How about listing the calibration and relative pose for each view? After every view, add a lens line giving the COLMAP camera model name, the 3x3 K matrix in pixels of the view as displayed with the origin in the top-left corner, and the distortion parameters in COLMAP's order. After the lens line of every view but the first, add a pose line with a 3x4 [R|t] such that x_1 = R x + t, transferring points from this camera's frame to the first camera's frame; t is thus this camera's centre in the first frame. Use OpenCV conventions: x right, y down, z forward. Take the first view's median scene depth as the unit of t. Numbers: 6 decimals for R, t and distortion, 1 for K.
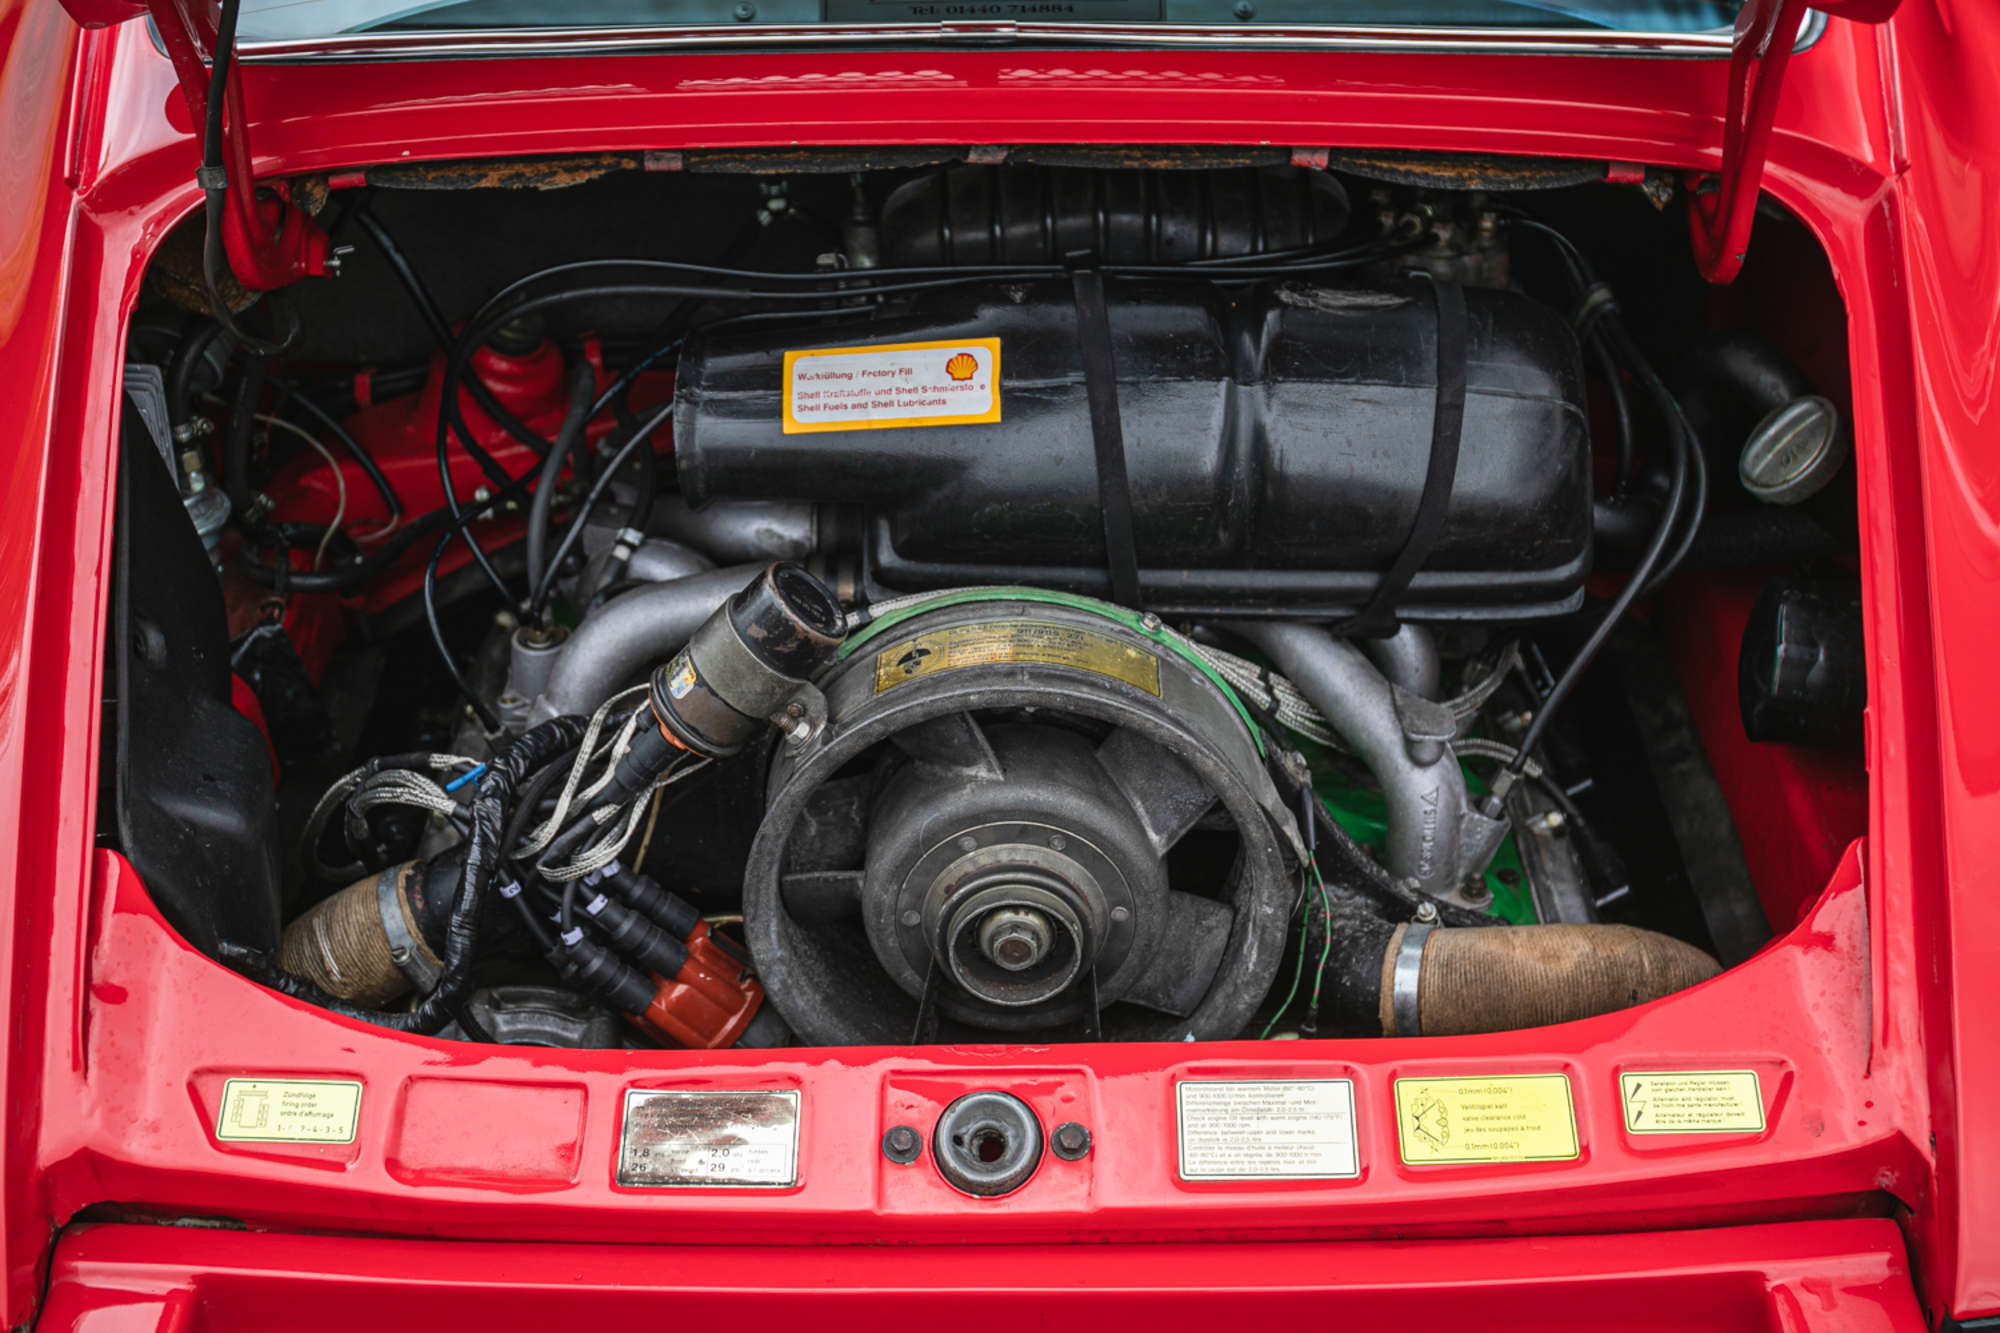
lens RADIAL K [[2703.7, 0, 1000.0], [0, 2703.7, 666.5], [0, 0, 1]] dist [0.019650, 0.034110]
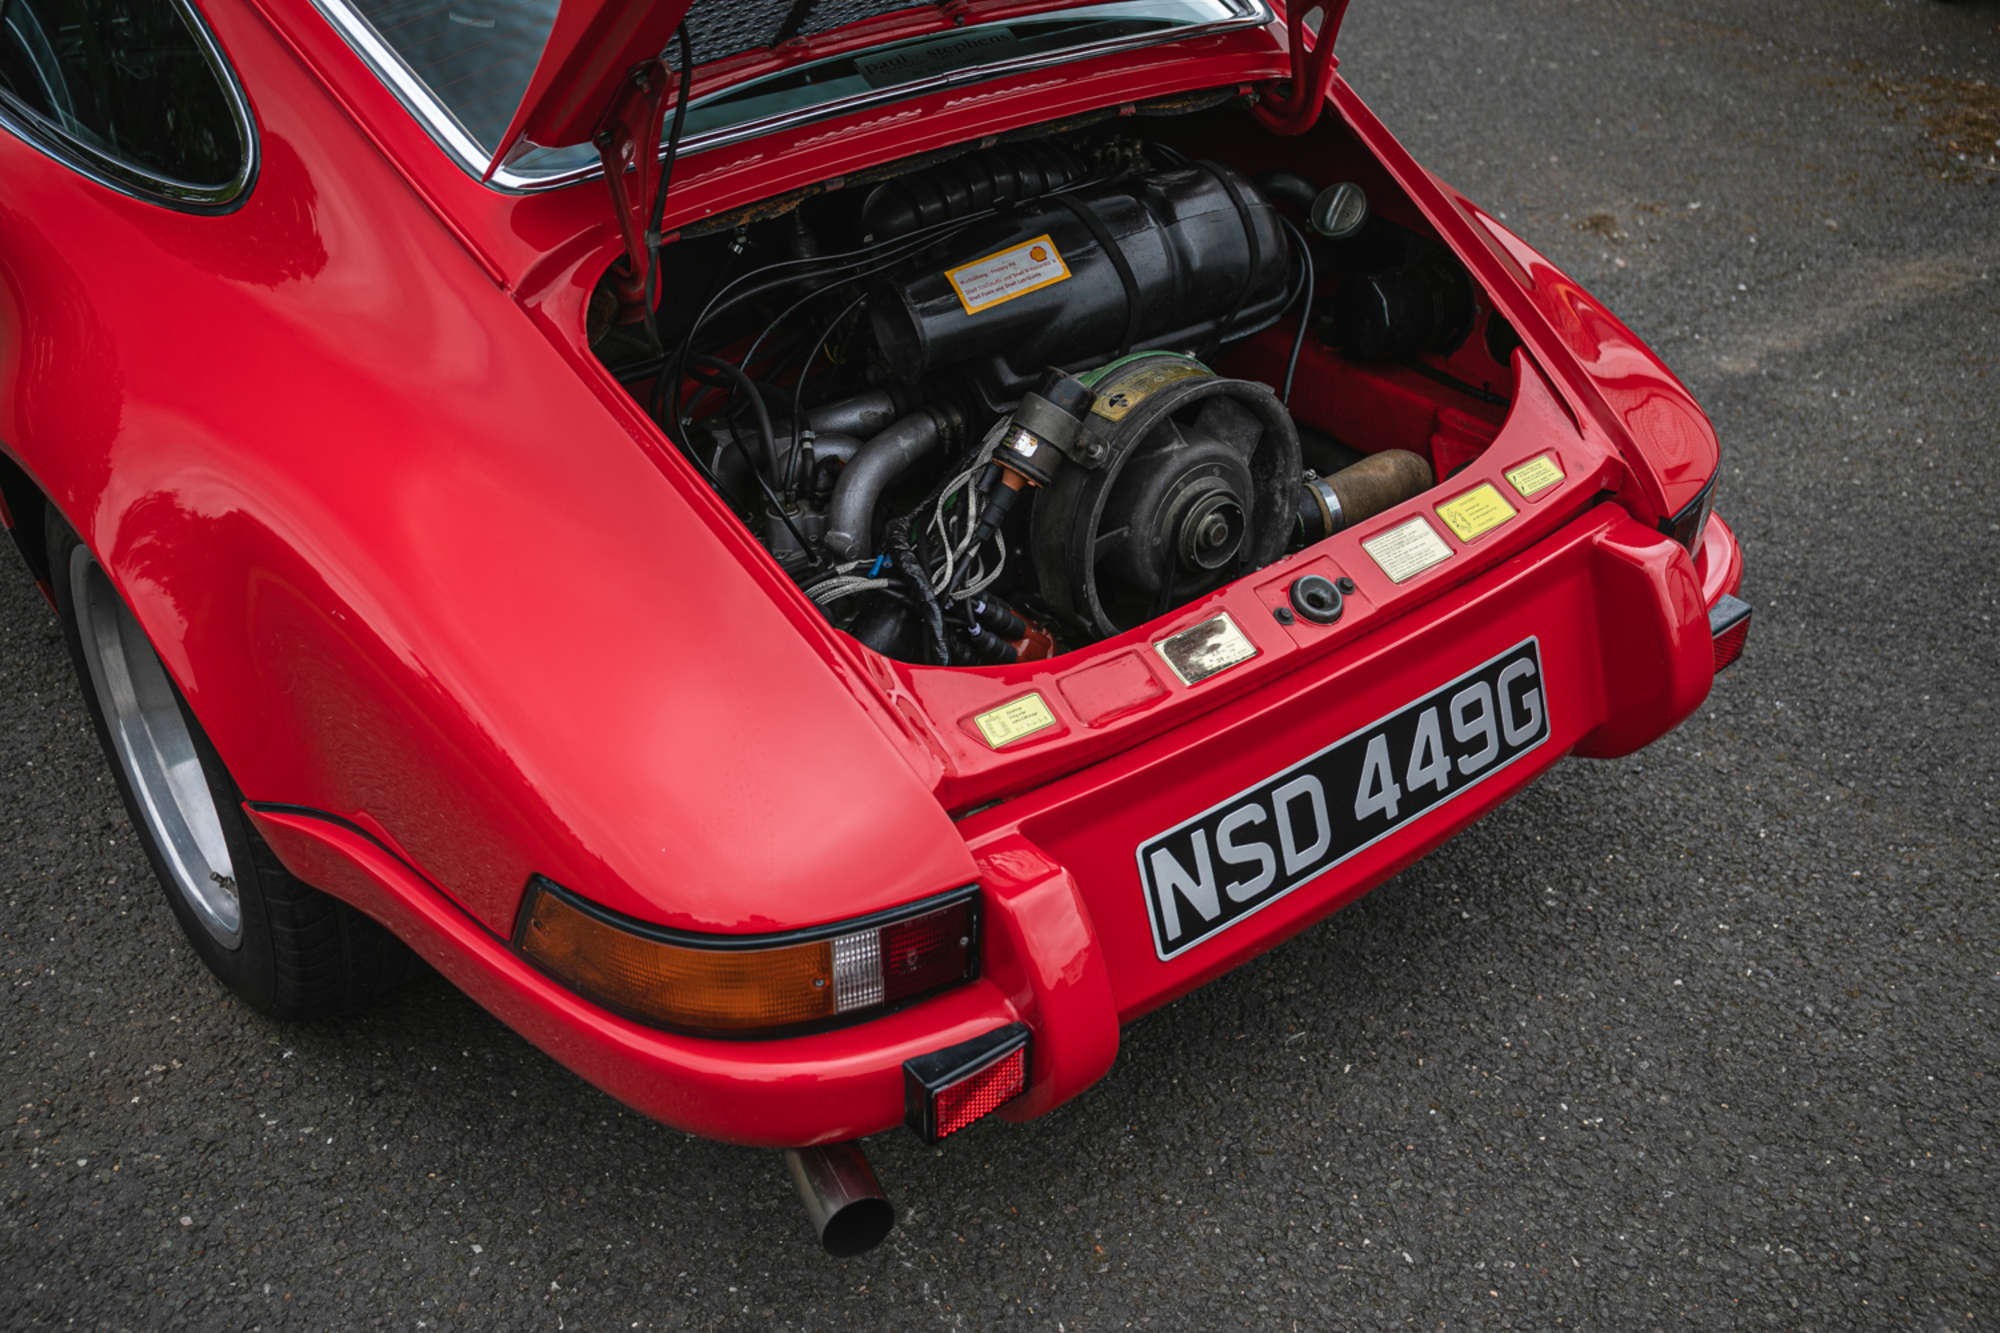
lens RADIAL K [[1916.9, 0, 1000.0], [0, 1916.9, 666.5], [0, 0, 1]] dist [-0.049575, 0.015186]
pose [[0.773704, -0.339502, 0.534903, -0.795849], [0.345199, 0.933869, 0.093417, 0.015430], [-0.531244, 0.112371, 0.839734, -0.004113]]
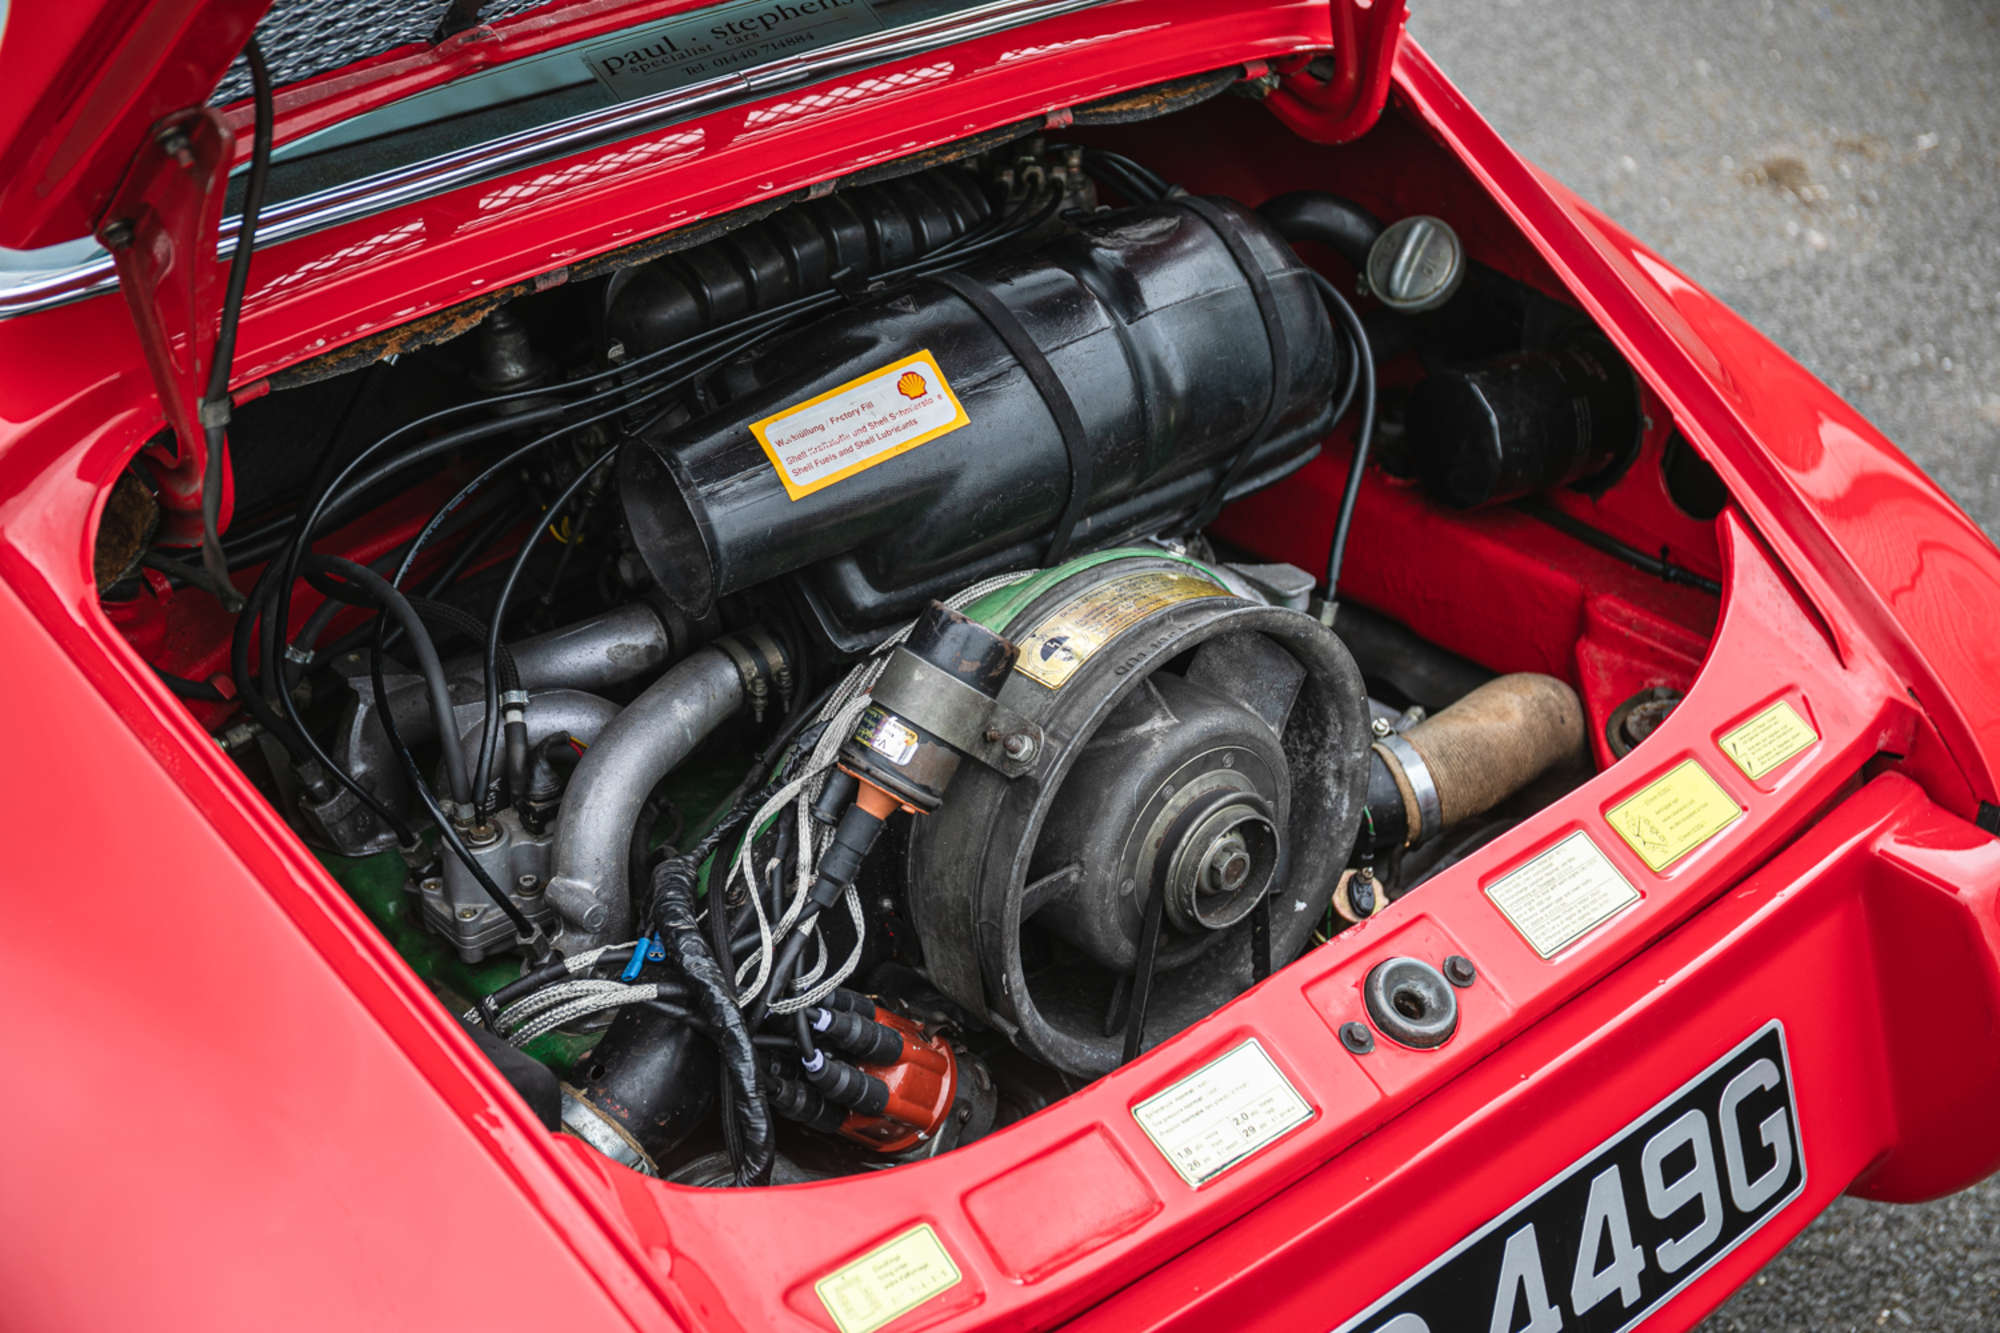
lens RADIAL K [[2827.7, 0, 1000.0], [0, 2827.7, 666.5], [0, 0, 1]] dist [0.030717, 0.031951]
pose [[0.738319, -0.338683, 0.583248, -0.648396], [0.358613, 0.929534, 0.085807, -0.092278], [-0.571211, 0.145807, 0.807749, 0.138559]]
